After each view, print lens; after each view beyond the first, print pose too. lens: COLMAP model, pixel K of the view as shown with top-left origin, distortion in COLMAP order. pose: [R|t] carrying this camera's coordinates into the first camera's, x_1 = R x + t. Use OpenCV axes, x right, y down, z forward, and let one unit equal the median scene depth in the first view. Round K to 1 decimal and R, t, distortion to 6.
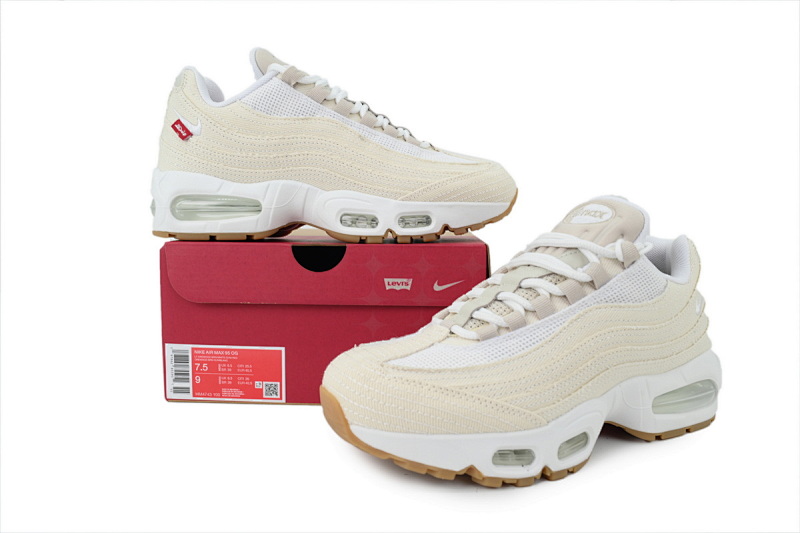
lens RADIAL K [[614.5, 0, 400.5], [0, 614.5, 267.7], [0, 0, 1]] dist [0.005451, -0.002898]
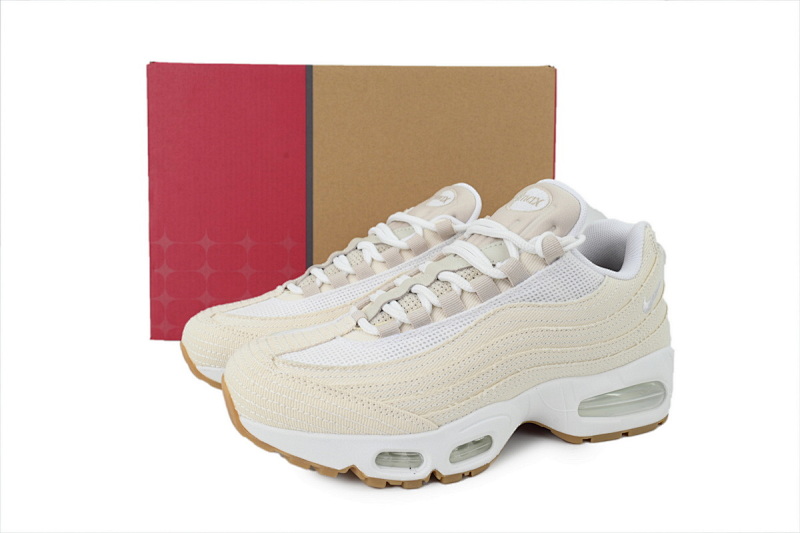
lens RADIAL K [[614.5, 0, 399.4], [0, 614.5, 264.6], [0, 0, 1]] dist [0.005451, -0.002898]
pose [[0.989586, 0.034227, -0.139817, 0.285499], [-0.020621, 0.995009, 0.097627, -0.088471], [0.142461, -0.093727, 0.985353, 0.058551]]
